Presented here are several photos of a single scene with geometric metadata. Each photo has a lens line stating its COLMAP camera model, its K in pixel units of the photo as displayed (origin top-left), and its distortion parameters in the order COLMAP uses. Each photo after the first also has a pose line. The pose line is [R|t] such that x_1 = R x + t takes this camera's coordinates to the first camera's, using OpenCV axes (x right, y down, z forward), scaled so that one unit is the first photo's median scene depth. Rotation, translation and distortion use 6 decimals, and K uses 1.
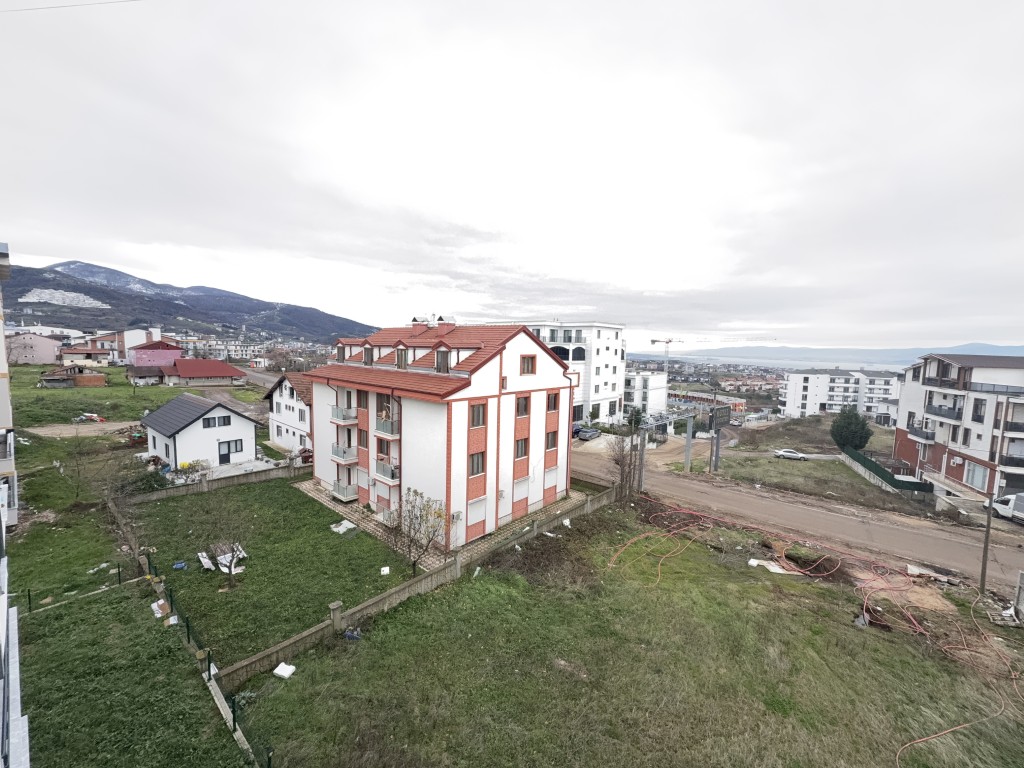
lens RADIAL K [[405.4, 0, 512.0], [0, 405.4, 383.5], [0, 0, 1]] dist [-0.001643, 0.000312]
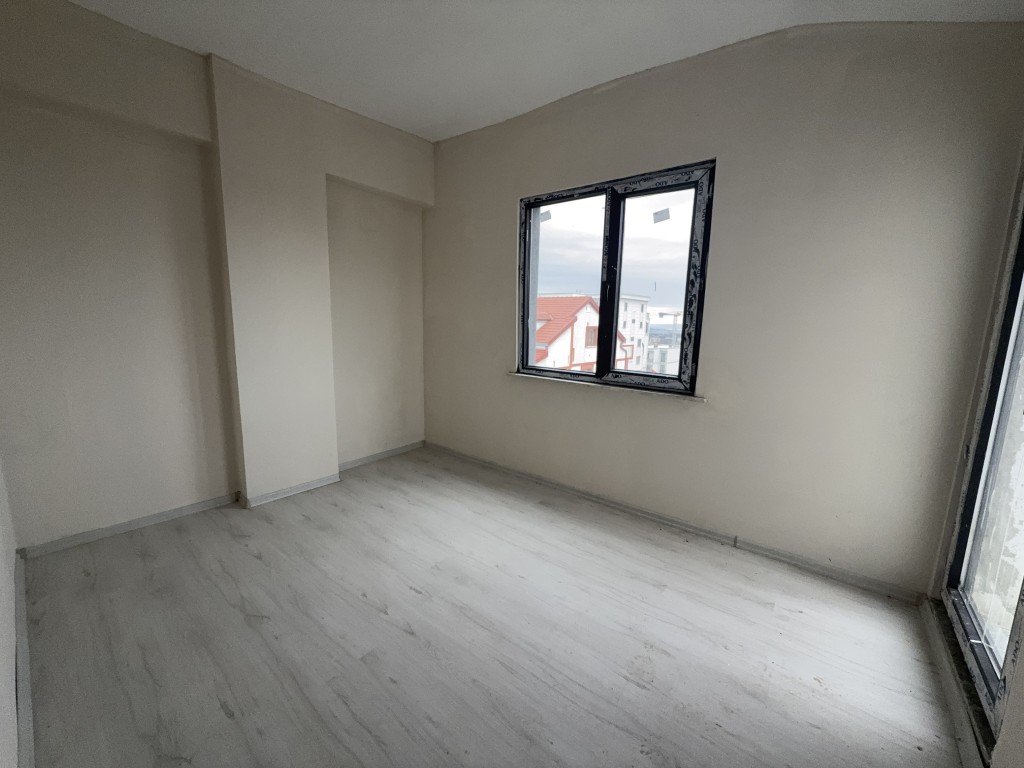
lens RADIAL K [[405.4, 0, 512.9], [0, 405.4, 385.5], [0, 0, 1]] dist [-0.001643, 0.000312]
pose [[0.999996, 0.000386, 0.002868, -0.114039], [-0.000585, 0.997559, 0.069823, 0.002881], [-0.002834, -0.069824, 0.997555, -0.007470]]
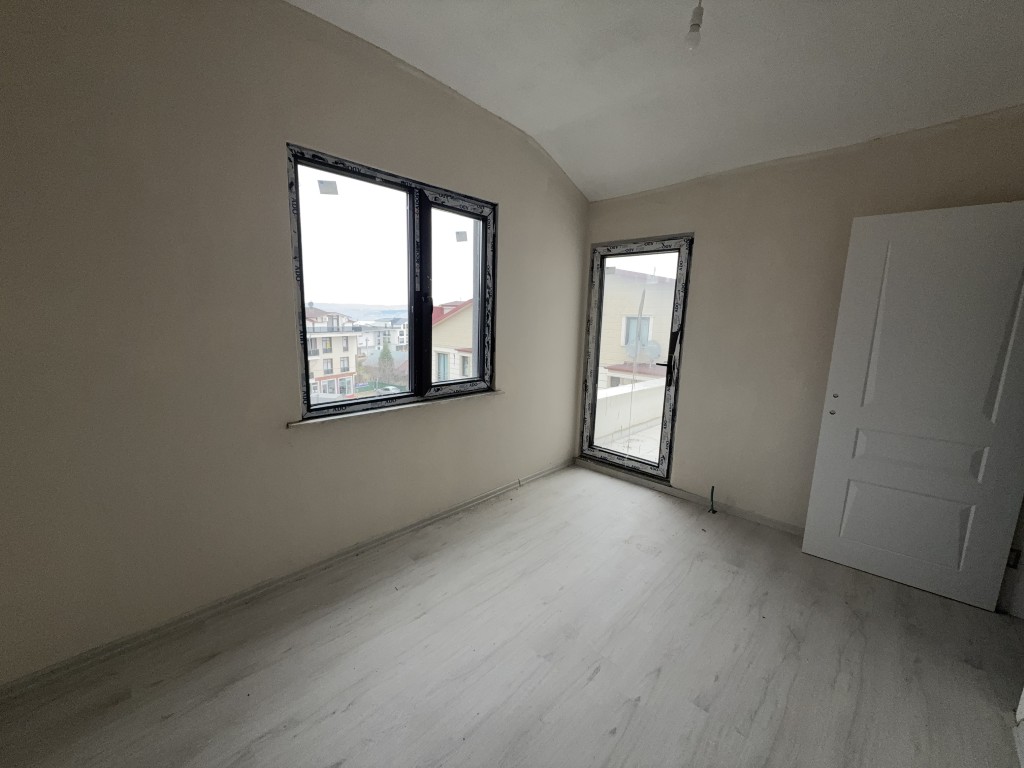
lens RADIAL K [[405.4, 0, 512.1], [0, 405.4, 385.7], [0, 0, 1]] dist [-0.001643, 0.000312]
pose [[0.091586, -0.193179, 0.976880, -0.160863], [0.067965, 0.979928, 0.187410, -0.006363], [-0.993475, 0.049229, 0.102877, 0.041720]]
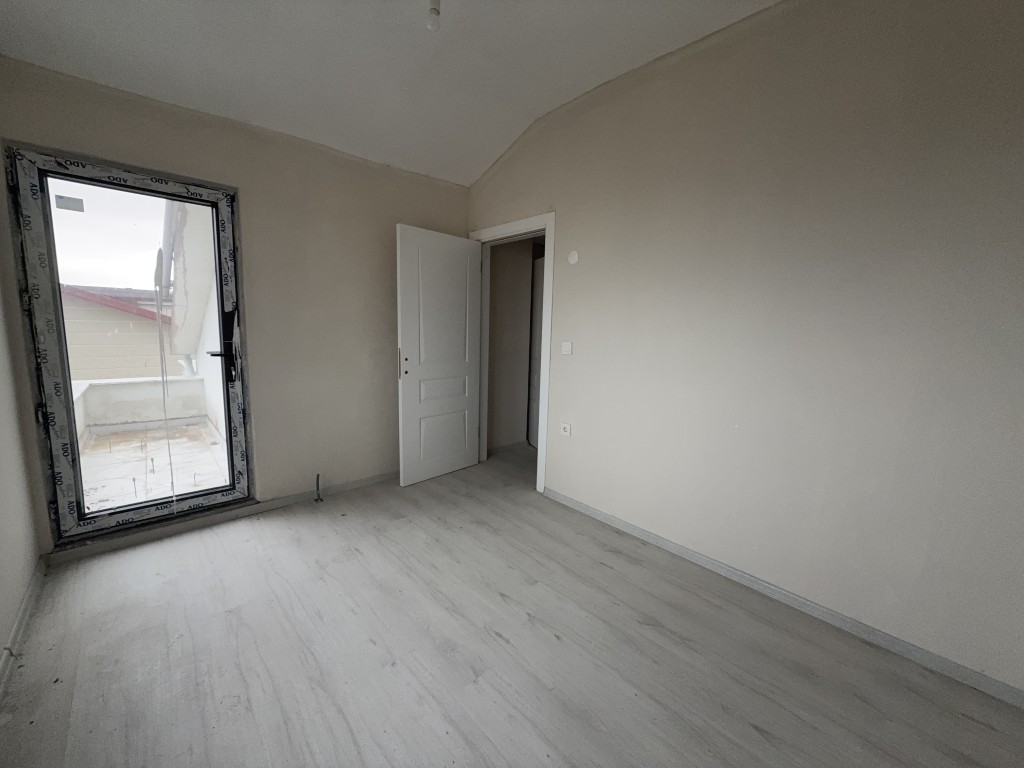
lens RADIAL K [[405.4, 0, 515.7], [0, 405.4, 383.3], [0, 0, 1]] dist [-0.001643, 0.000312]
pose [[-0.988637, -0.066418, 0.134851, -0.130821], [-0.034298, 0.973096, 0.227831, -0.004550], [-0.146355, 0.220617, -0.964318, 0.073501]]
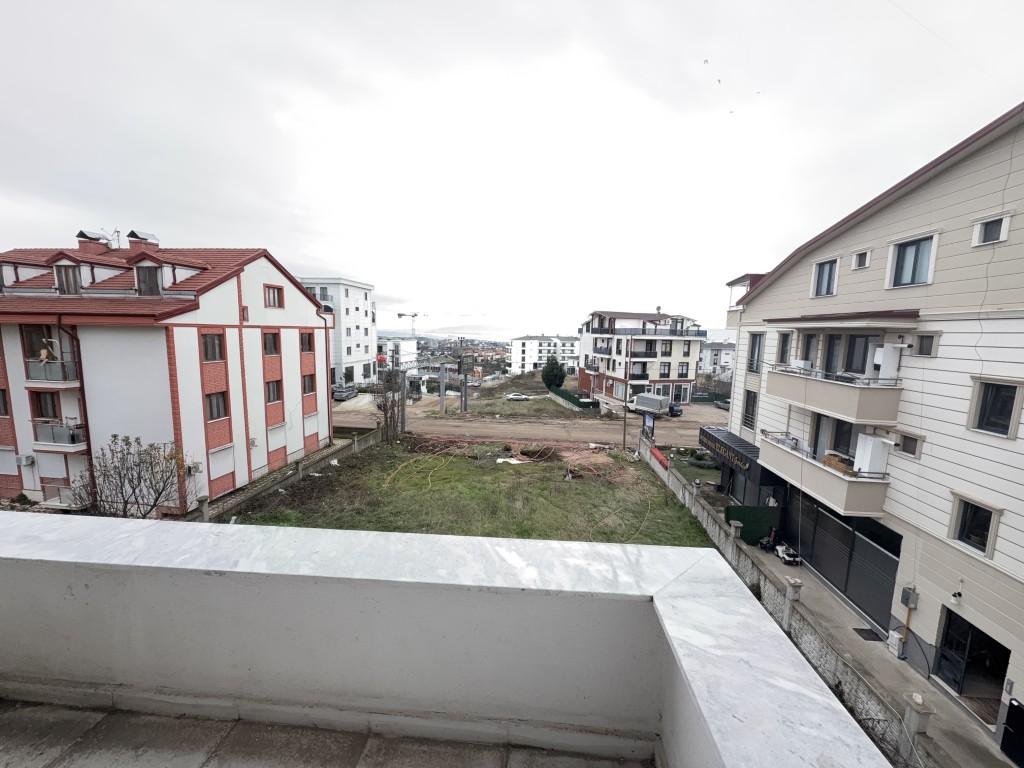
lens RADIAL K [[405.4, 0, 513.1], [0, 405.4, 384.3], [0, 0, 1]] dist [-0.001643, 0.000312]
pose [[0.822315, -0.078529, 0.563587, -0.031741], [0.047494, 0.996447, 0.069547, 0.077192], [-0.567047, -0.030422, 0.823124, -0.022311]]
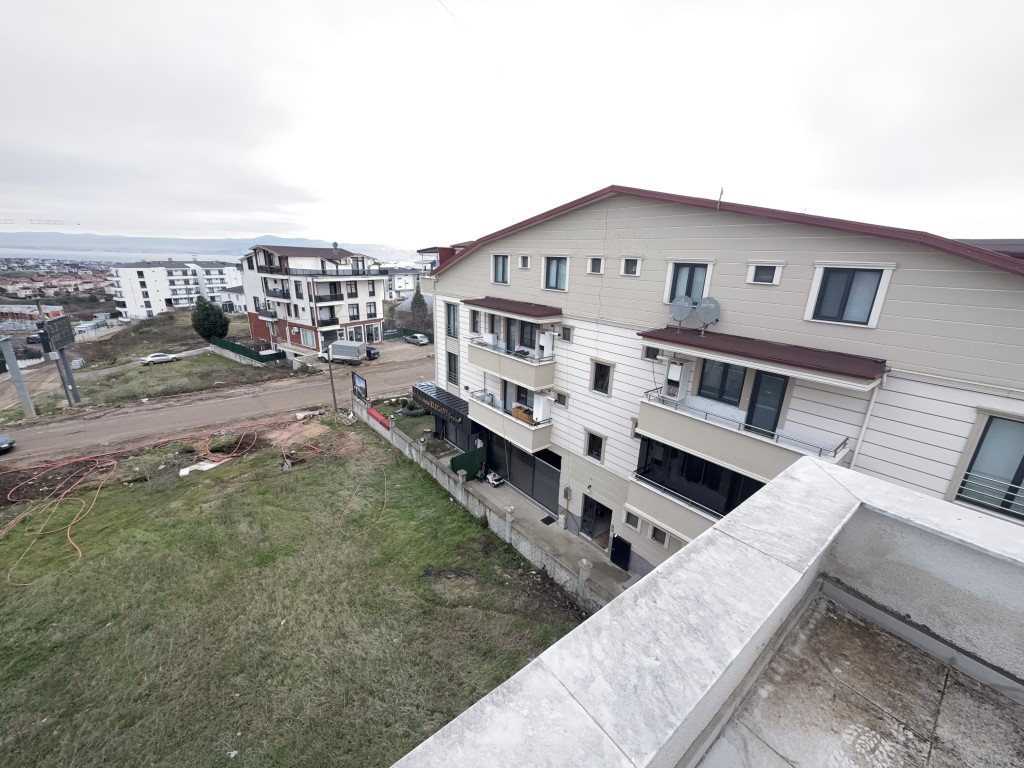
lens RADIAL K [[405.4, 0, 513.5], [0, 405.4, 384.0], [0, 0, 1]] dist [-0.001643, 0.000312]
pose [[0.200651, -0.313467, 0.928158, -0.050075], [0.063795, 0.949596, 0.306916, -0.003855], [-0.977583, -0.002371, 0.210535, 0.015079]]
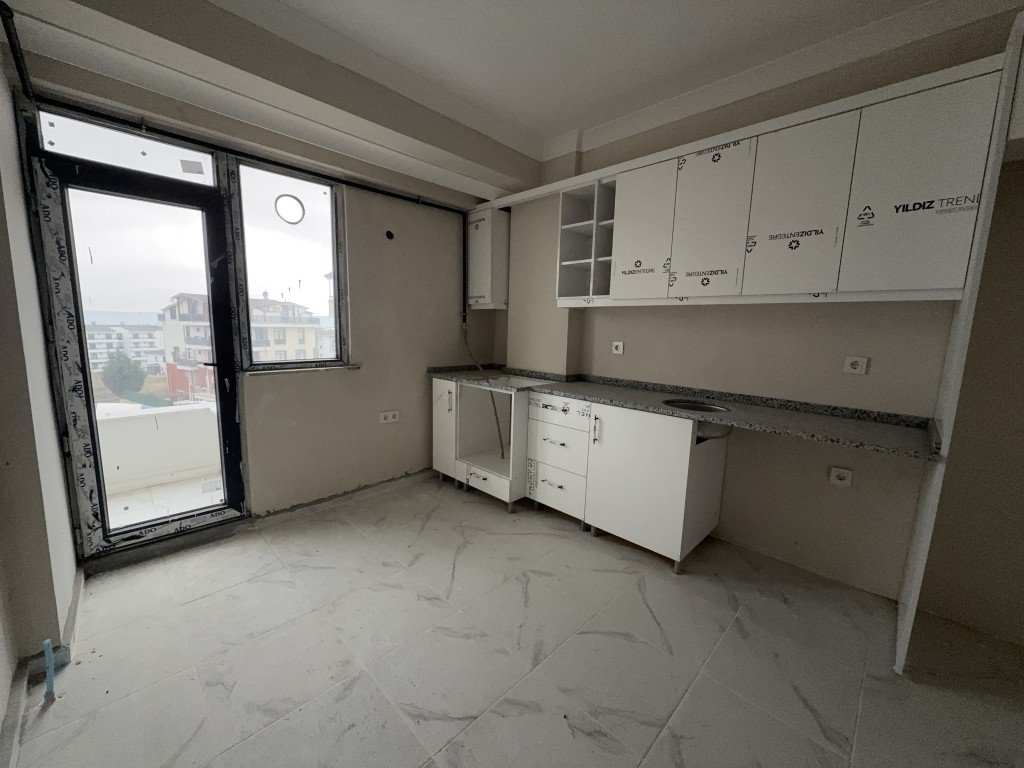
lens RADIAL K [[405.4, 0, 513.7], [0, 405.4, 382.1], [0, 0, 1]] dist [-0.001643, 0.000312]
pose [[0.092538, -0.155995, 0.983414, -0.081500], [0.072918, 0.986061, 0.149554, 0.082116], [-0.993036, 0.057869, 0.102623, -0.073501]]
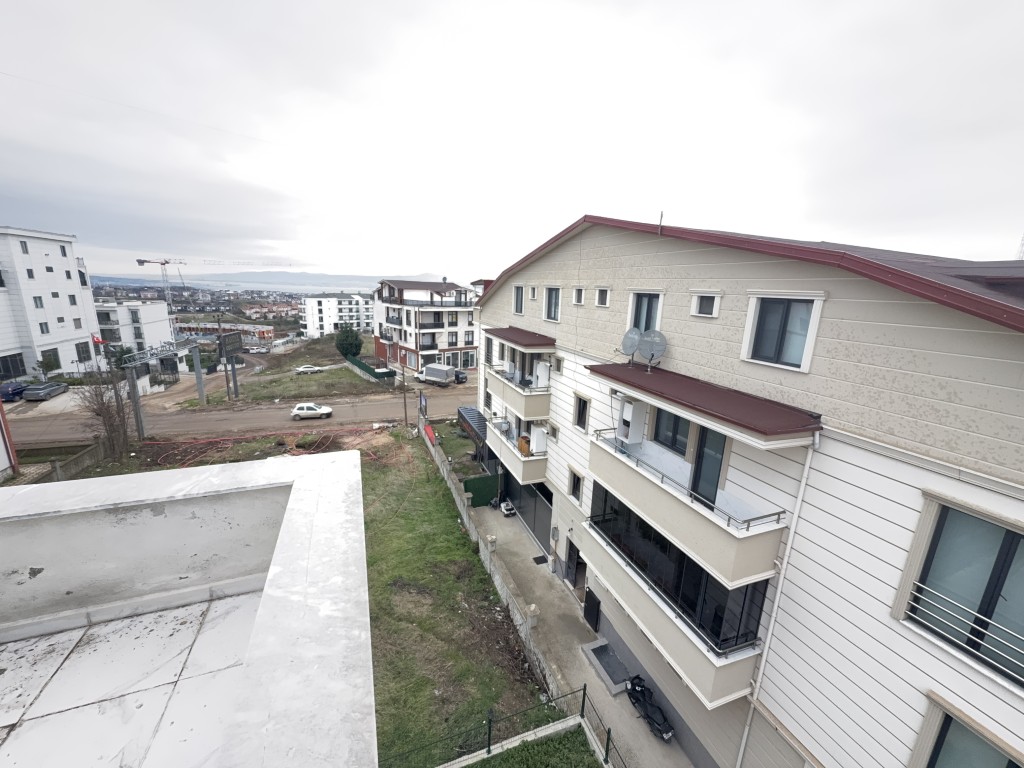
lens RADIAL K [[405.4, 0, 514.8], [0, 405.4, 384.8], [0, 0, 1]] dist [-0.001643, 0.000312]
pose [[0.495192, -0.211099, 0.842747, -0.000755], [0.055466, 0.975734, 0.211820, 0.010095], [-0.867011, -0.058148, 0.494884, -0.121442]]
